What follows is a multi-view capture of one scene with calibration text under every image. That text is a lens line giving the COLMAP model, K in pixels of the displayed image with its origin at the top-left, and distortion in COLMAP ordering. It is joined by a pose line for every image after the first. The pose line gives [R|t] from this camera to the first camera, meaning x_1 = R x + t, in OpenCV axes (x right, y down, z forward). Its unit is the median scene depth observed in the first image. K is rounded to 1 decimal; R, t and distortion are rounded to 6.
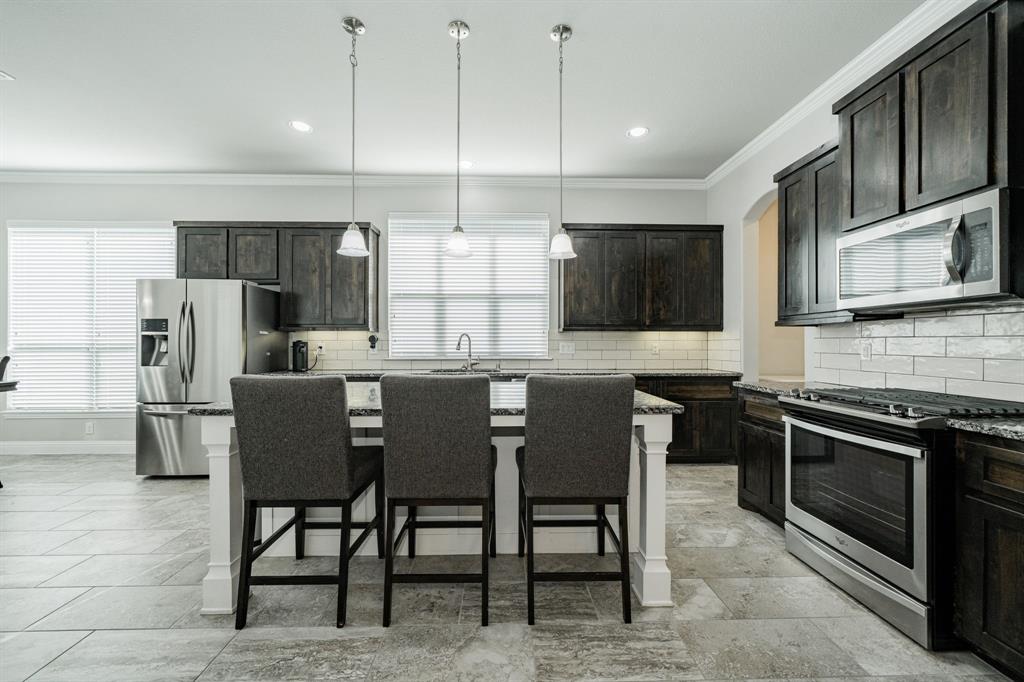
lens RADIAL K [[395.1, 0, 511.8], [0, 395.1, 343.6], [0, 0, 1]] dist [-0.001783, -0.000253]
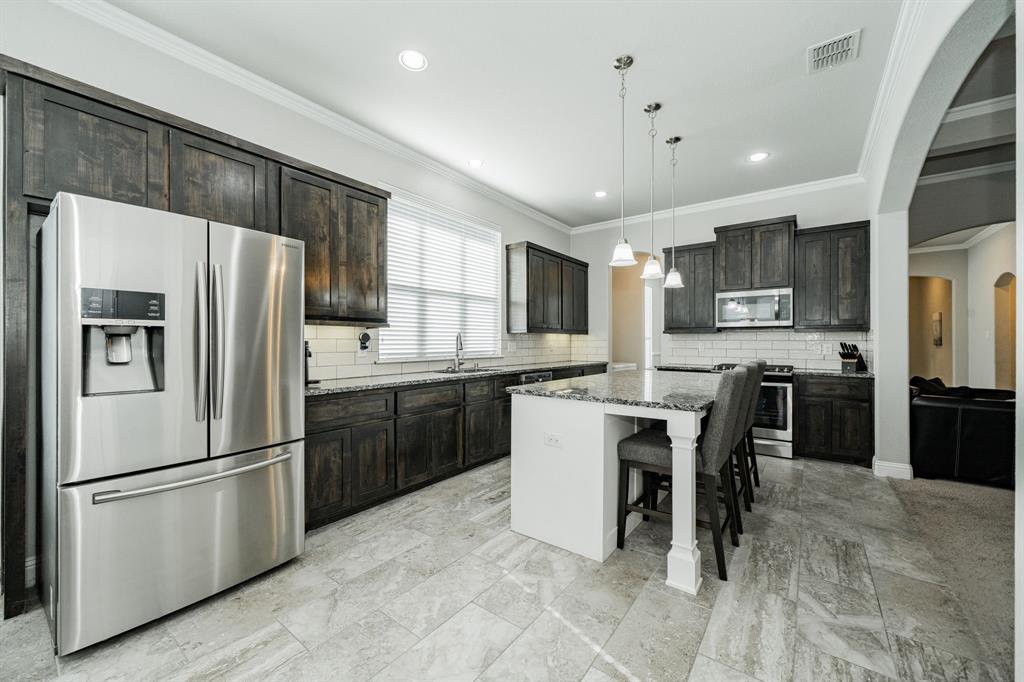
lens RADIAL K [[395.1, 0, 507.9], [0, 395.1, 342.5], [0, 0, 1]] dist [-0.001783, -0.000253]
pose [[0.627004, 0.000332, 0.779016, -0.839947], [-0.001050, 0.999999, 0.000418, -0.002714], [-0.779015, -0.001080, 0.627004, 0.310960]]
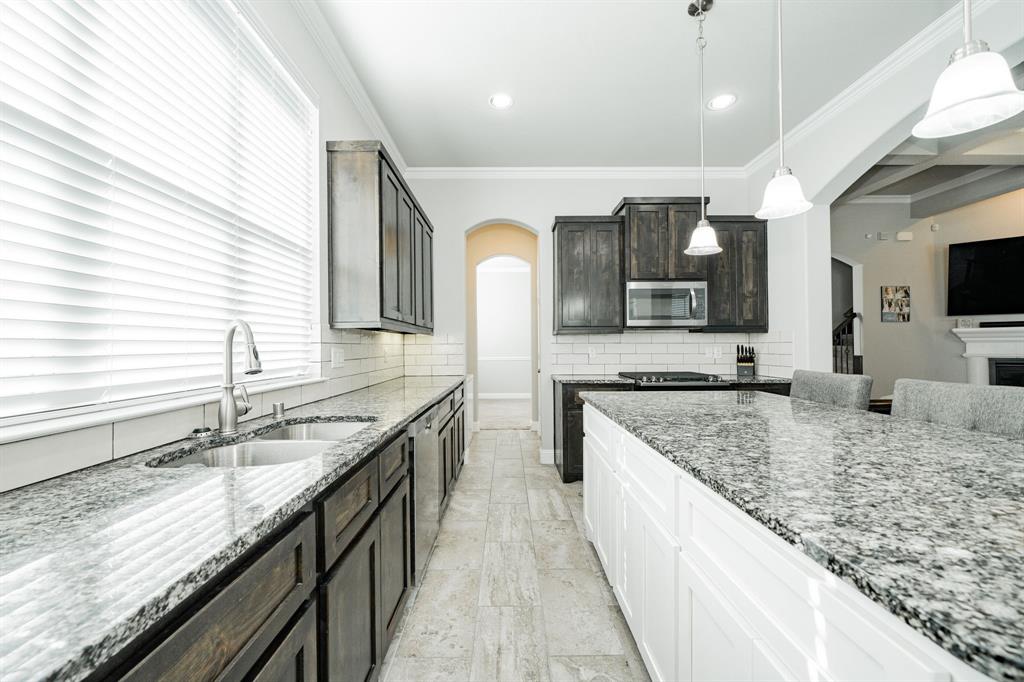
lens RADIAL K [[395.1, 0, 508.1], [0, 395.1, 344.5], [0, 0, 1]] dist [-0.001783, -0.000253]
pose [[0.025655, 0.004191, 0.999662, -0.449203], [0.005207, 0.999977, -0.004326, -0.003562], [-0.999657, 0.005316, 0.025632, 0.817822]]
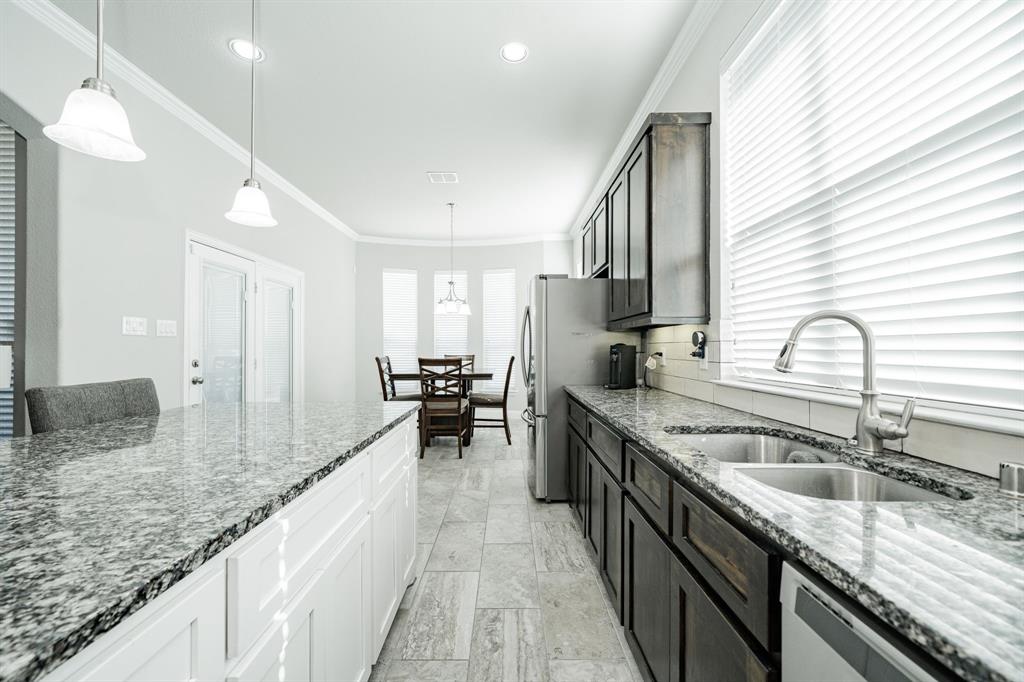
lens RADIAL K [[395.1, 0, 507.0], [0, 395.1, 344.3], [0, 0, 1]] dist [-0.001783, -0.000253]
pose [[-0.027602, -0.007349, -0.999592, 0.159285], [0.003785, 0.999965, -0.007456, -0.002157], [0.999612, -0.003989, -0.027573, 0.831652]]
